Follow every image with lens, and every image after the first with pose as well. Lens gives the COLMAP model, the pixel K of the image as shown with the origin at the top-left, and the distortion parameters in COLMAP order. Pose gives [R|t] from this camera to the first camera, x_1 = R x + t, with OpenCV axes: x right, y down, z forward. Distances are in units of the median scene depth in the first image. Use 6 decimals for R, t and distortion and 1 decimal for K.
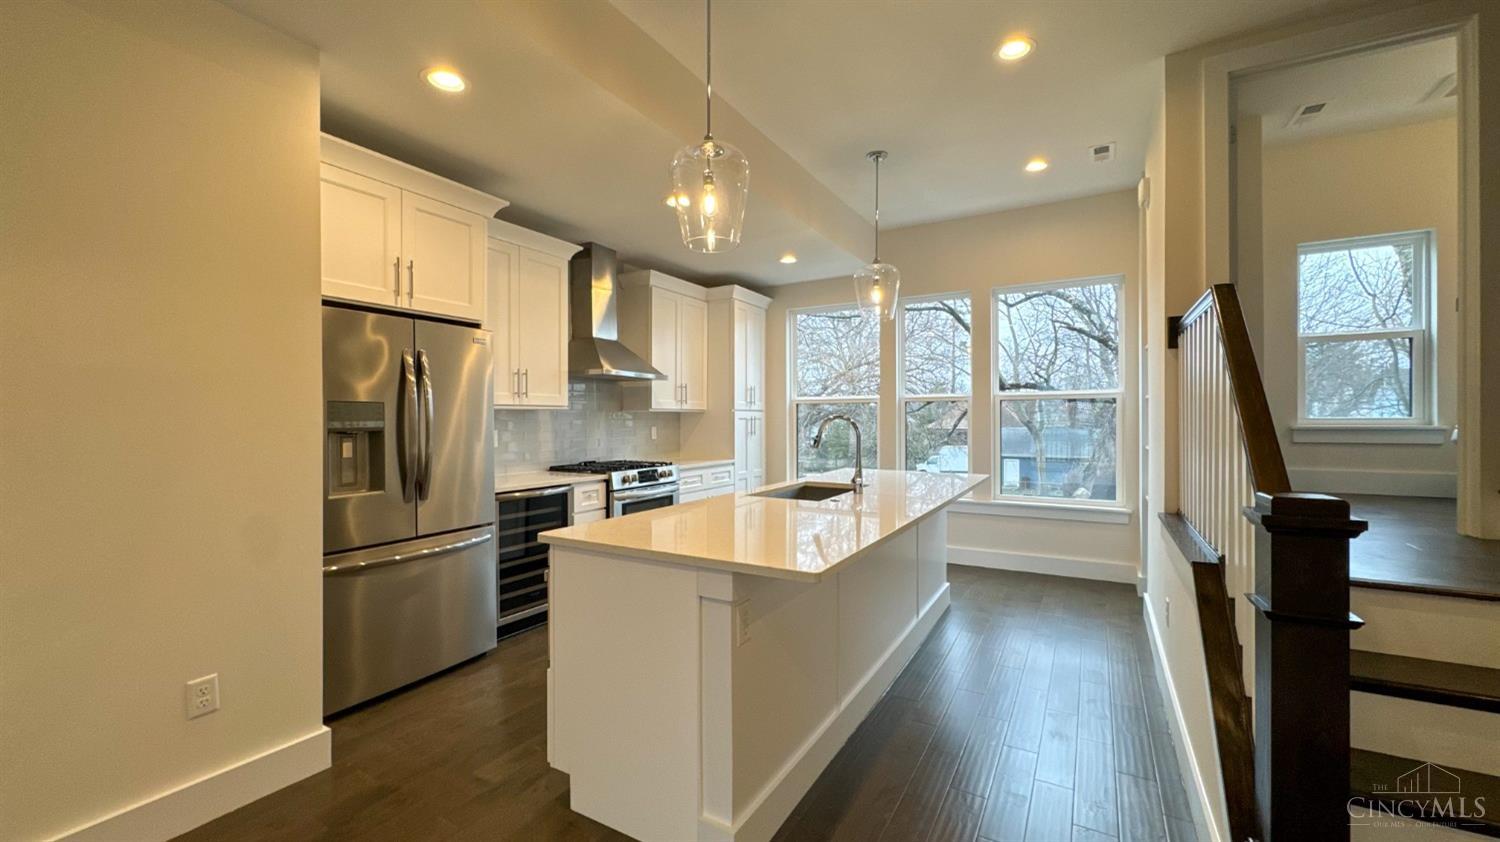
lens RADIAL K [[594.6, 0, 744.8], [0, 594.6, 417.6], [0, 0, 1]] dist [-0.002873, -0.000037]
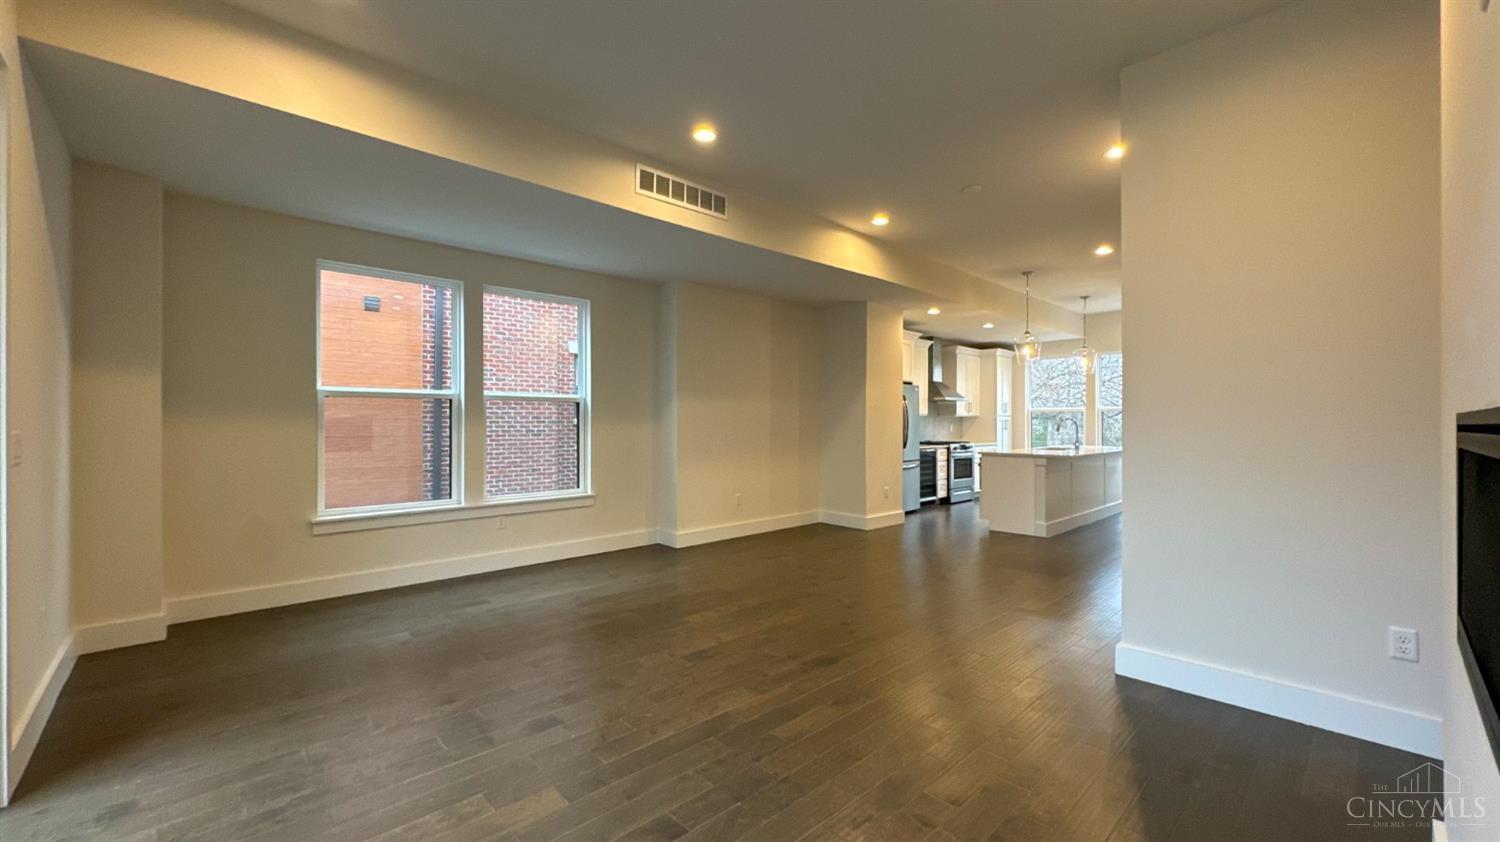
lens RADIAL K [[594.6, 0, 761.3], [0, 594.6, 424.5], [0, 0, 1]] dist [-0.002873, -0.000037]
pose [[0.965271, -0.000979, -0.261250, -0.270624], [-0.000012, 0.999993, -0.003791, 0.023673], [0.261252, 0.003662, 0.965264, -1.077731]]
